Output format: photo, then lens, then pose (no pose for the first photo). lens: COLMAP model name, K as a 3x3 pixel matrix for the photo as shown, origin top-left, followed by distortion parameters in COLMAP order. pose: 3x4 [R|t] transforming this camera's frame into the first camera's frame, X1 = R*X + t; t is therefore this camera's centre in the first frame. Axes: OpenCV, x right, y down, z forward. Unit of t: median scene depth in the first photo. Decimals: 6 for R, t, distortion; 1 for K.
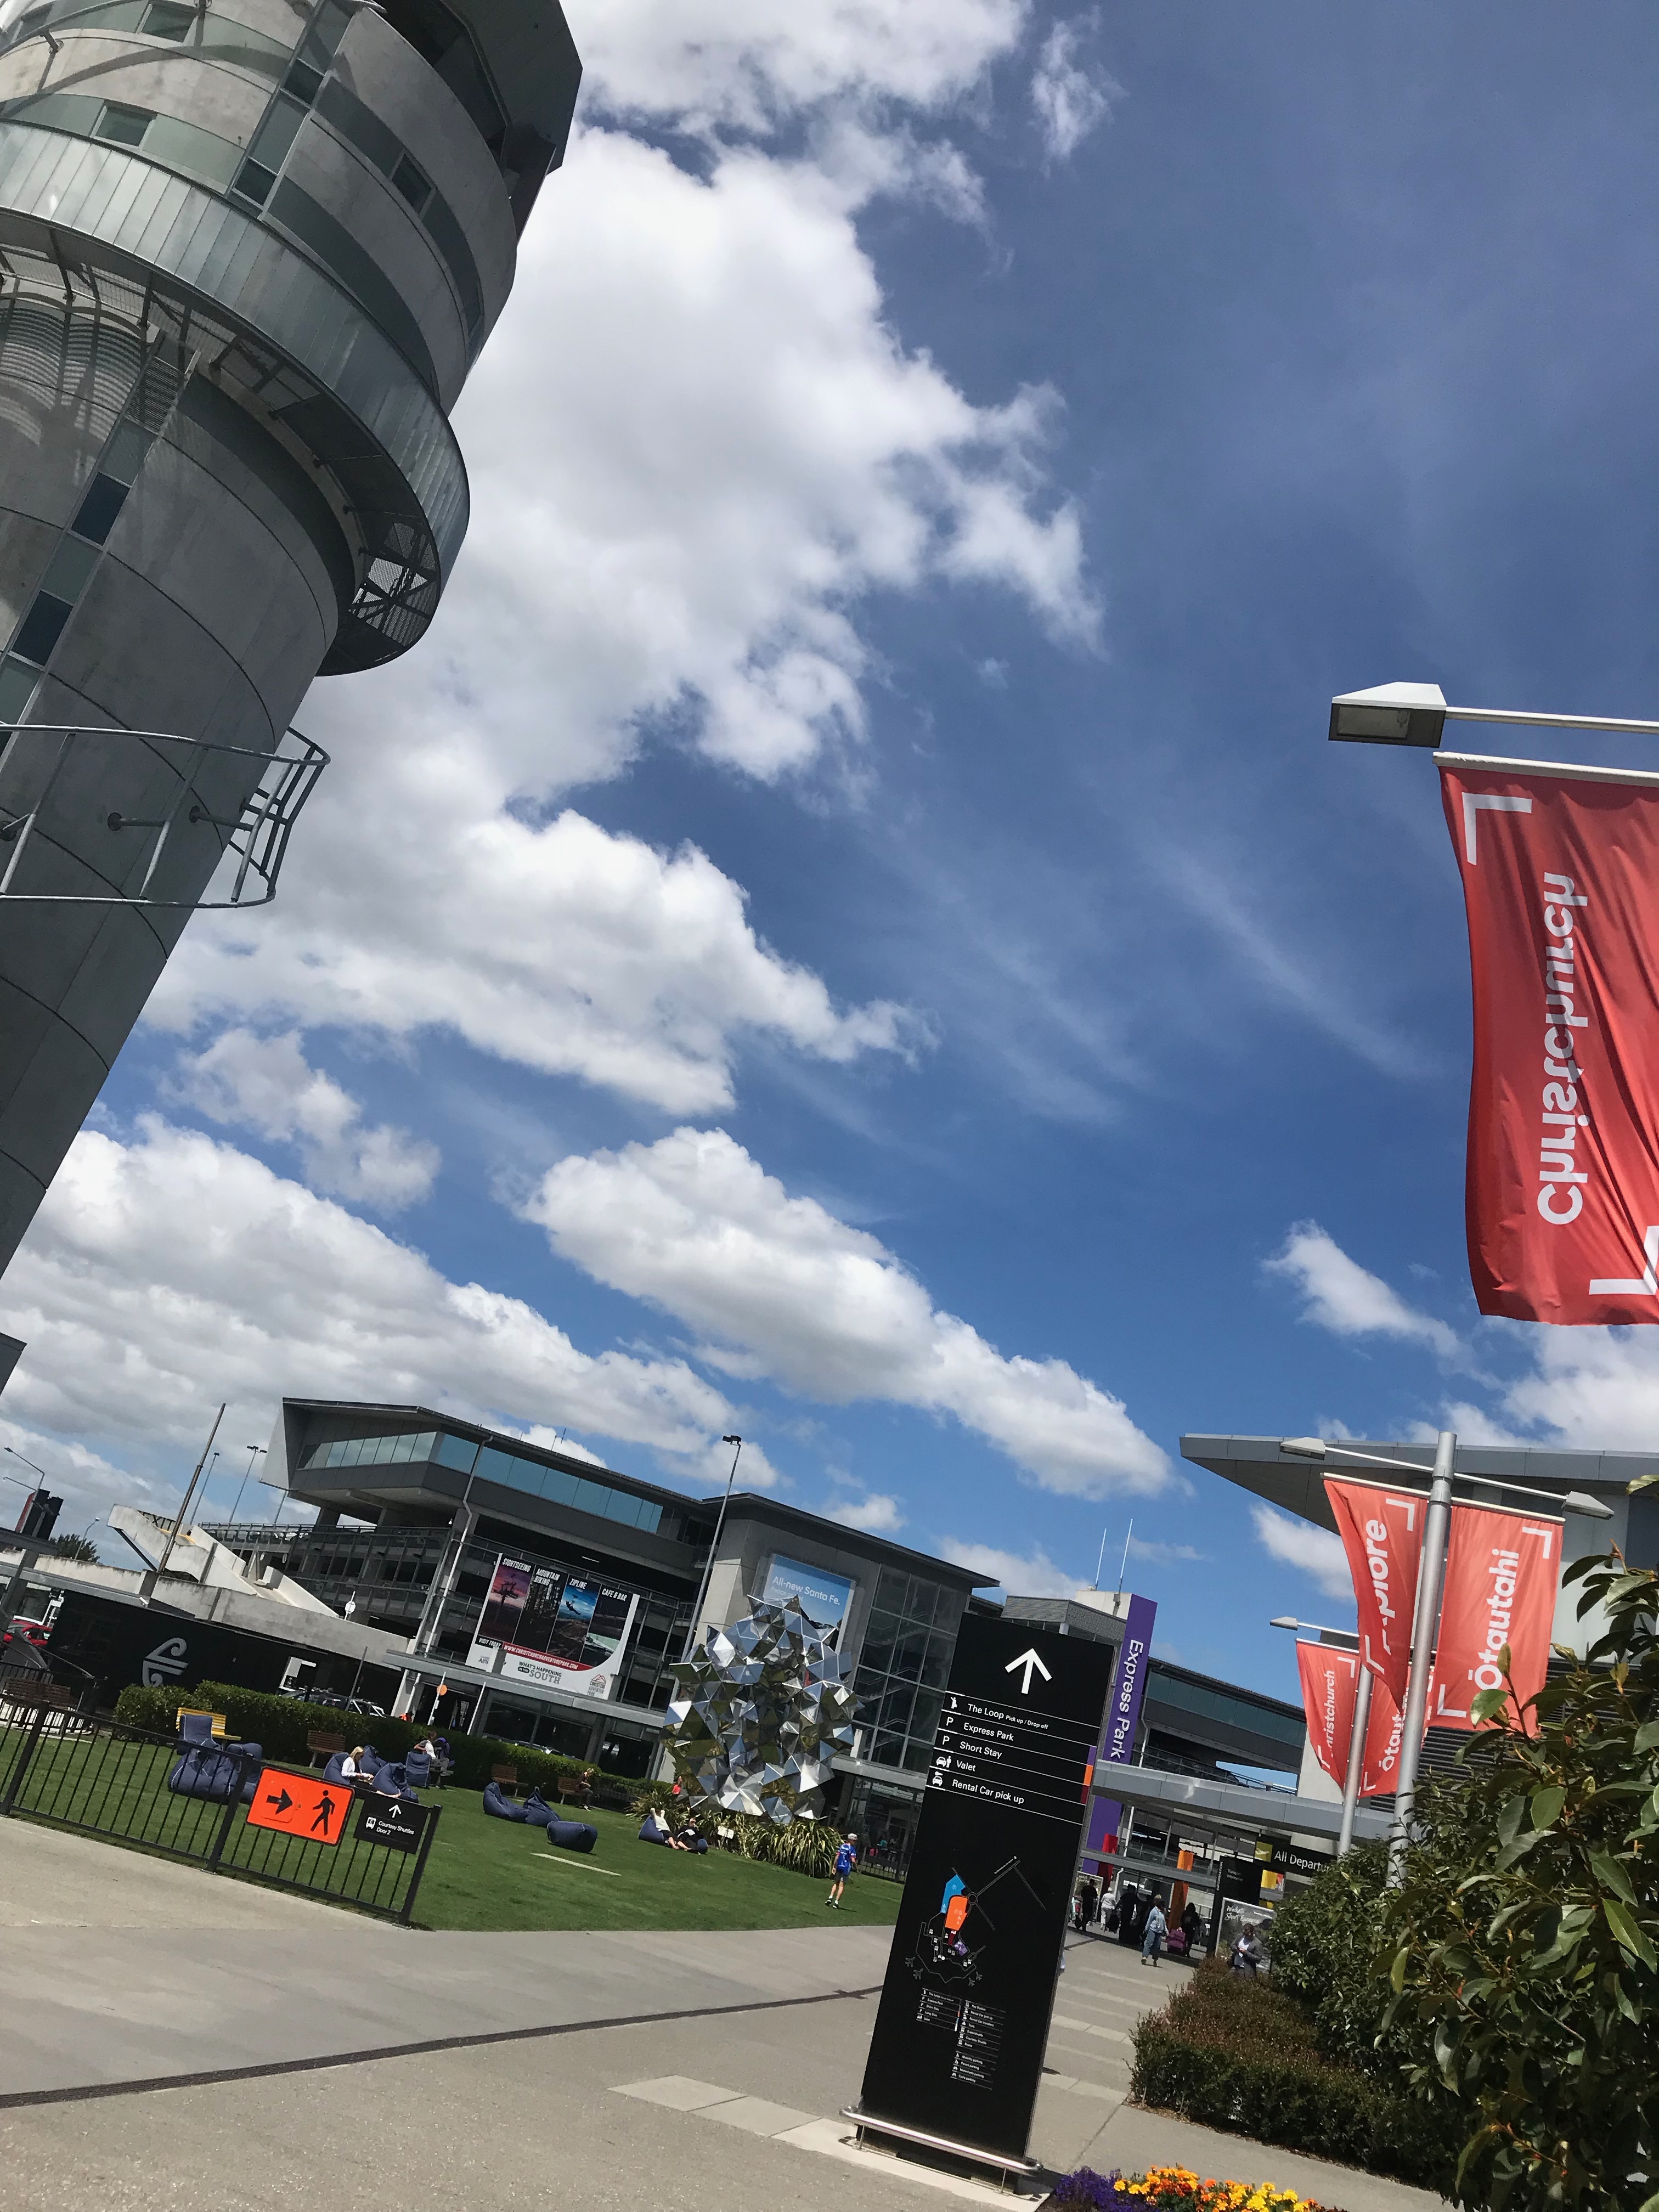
lens RADIAL K [[1782.2, 0, 833.0], [0, 1782.2, 1103.8], [0, 0, 1]] dist [-0.006939, -0.001974]
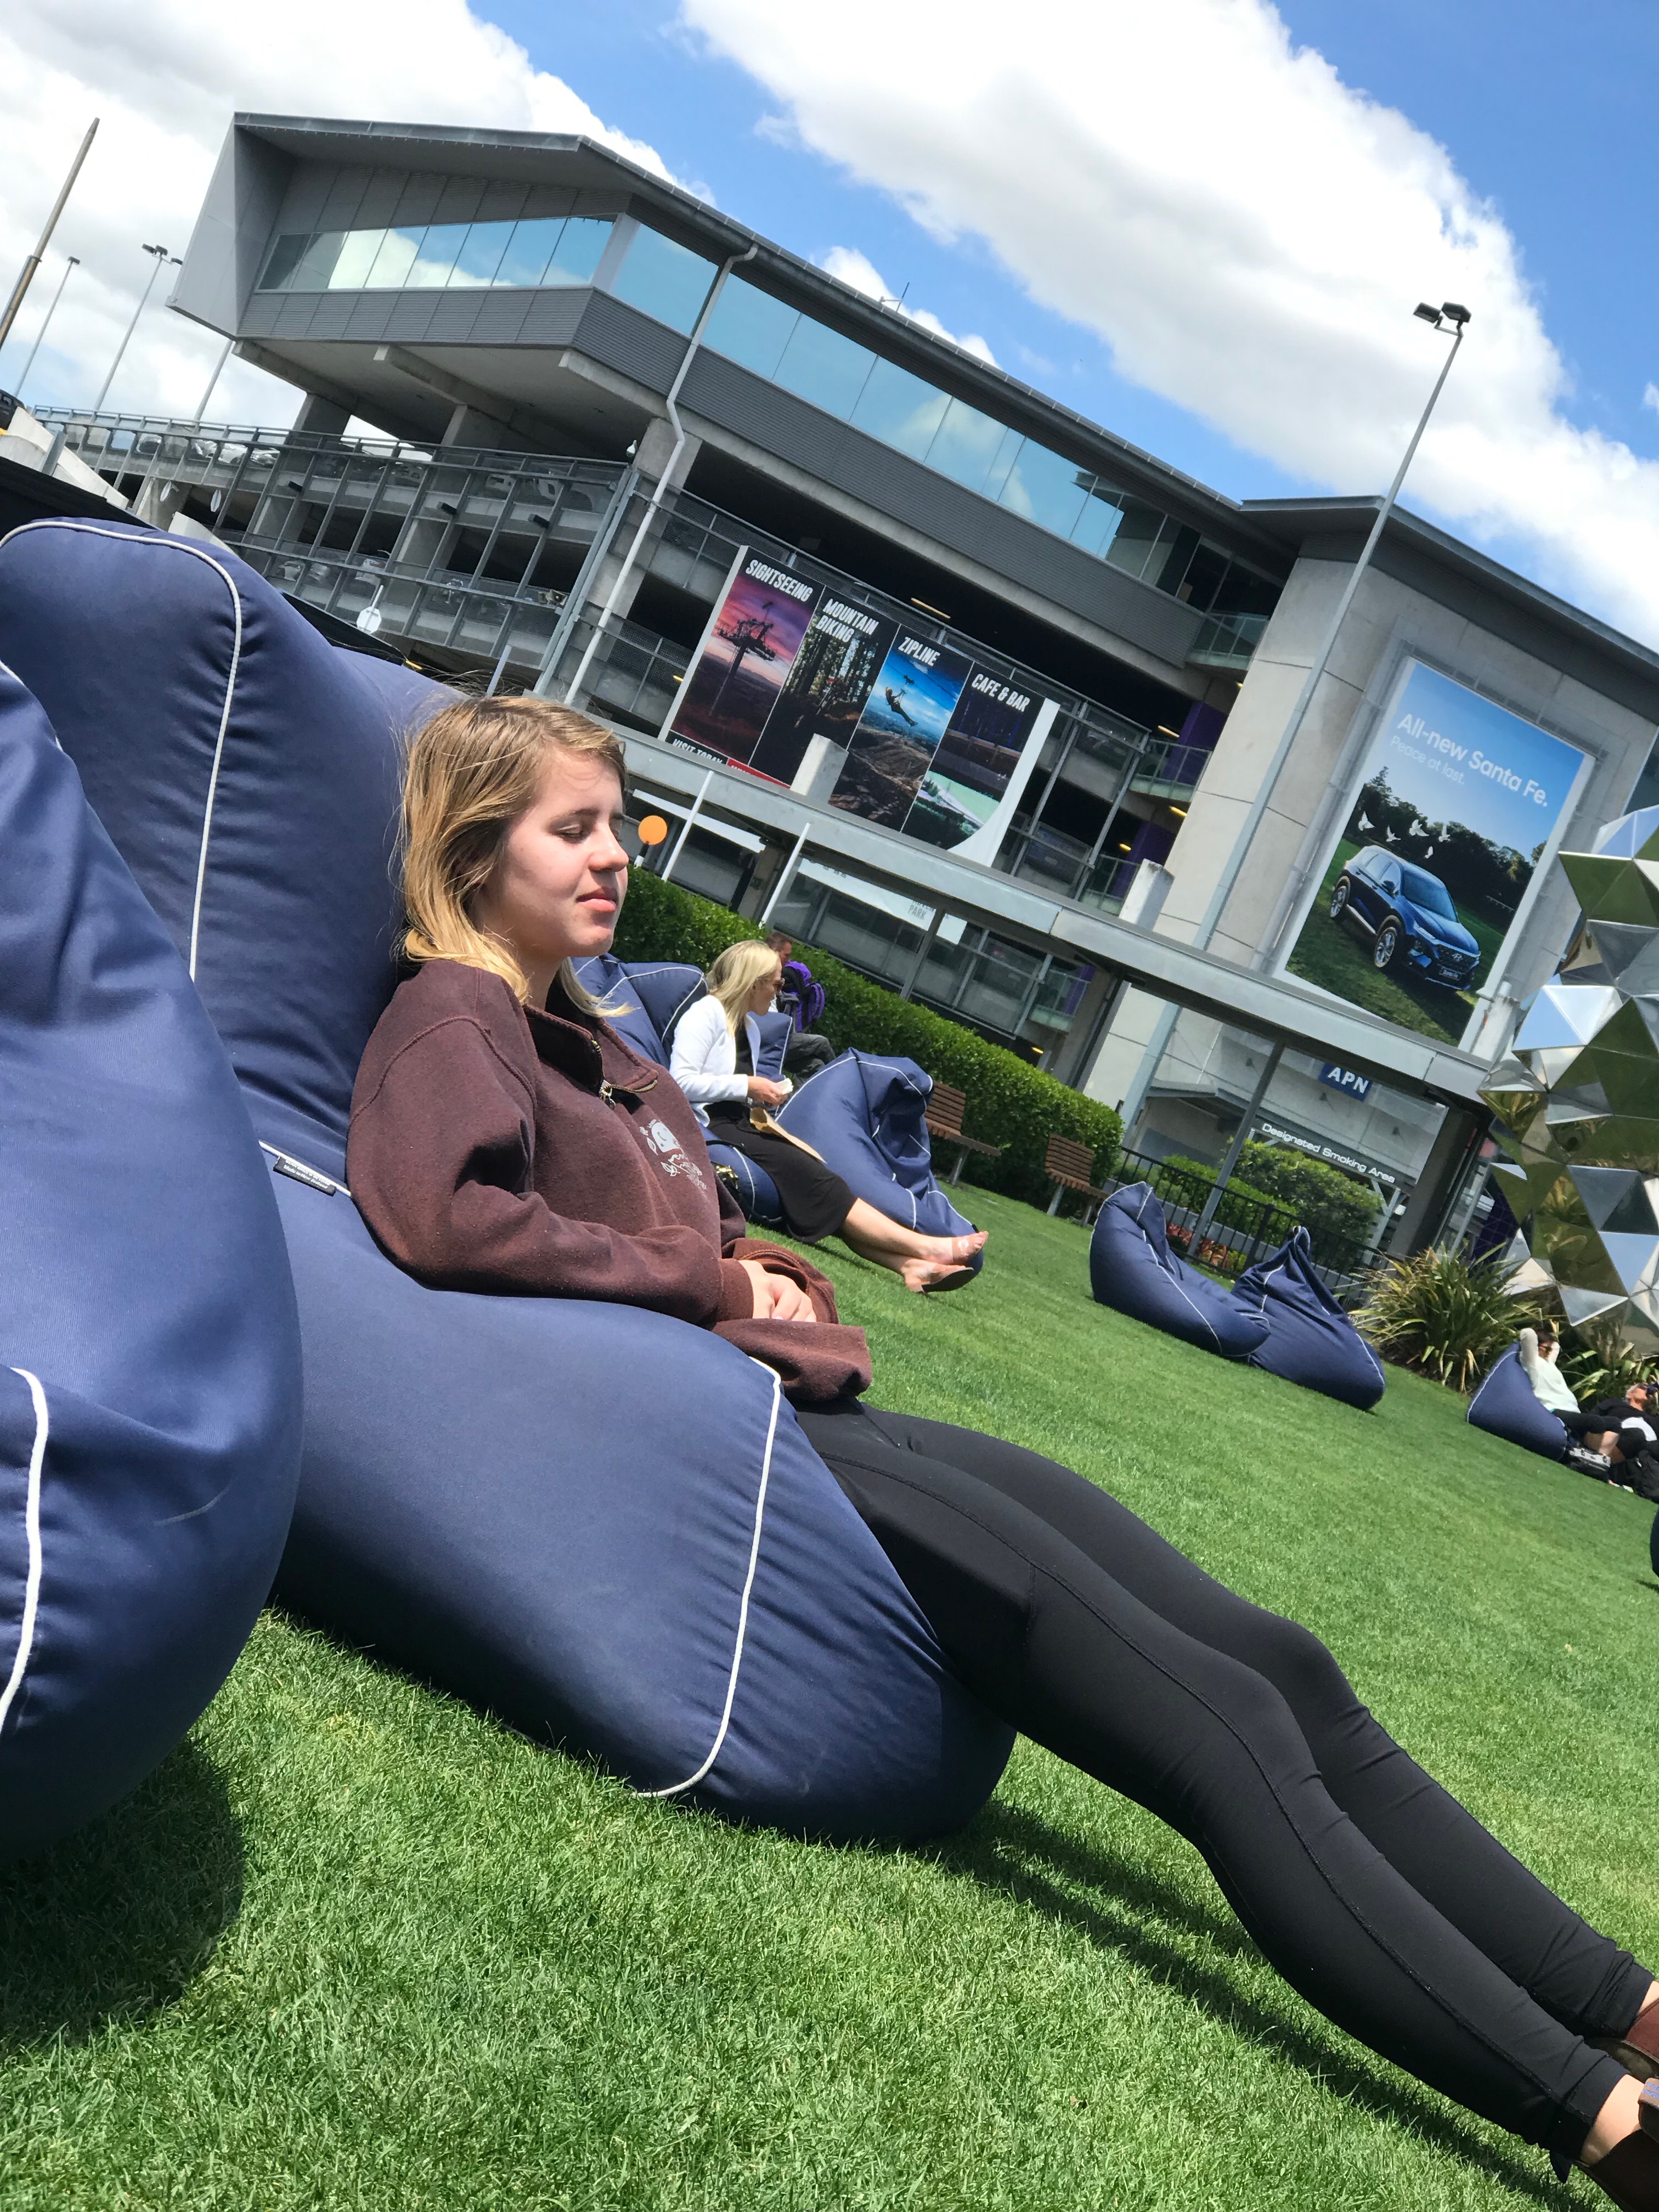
lens RADIAL K [[3670.3, 0, 829.4], [0, 3670.3, 1106.6], [0, 0, 1]] dist [0.020751, 0.000000]
pose [[0.980513, 0.169855, -0.098711, -0.063014], [-0.124438, 0.925789, 0.356974, 0.069652], [0.152019, -0.337734, 0.928884, 0.186370]]
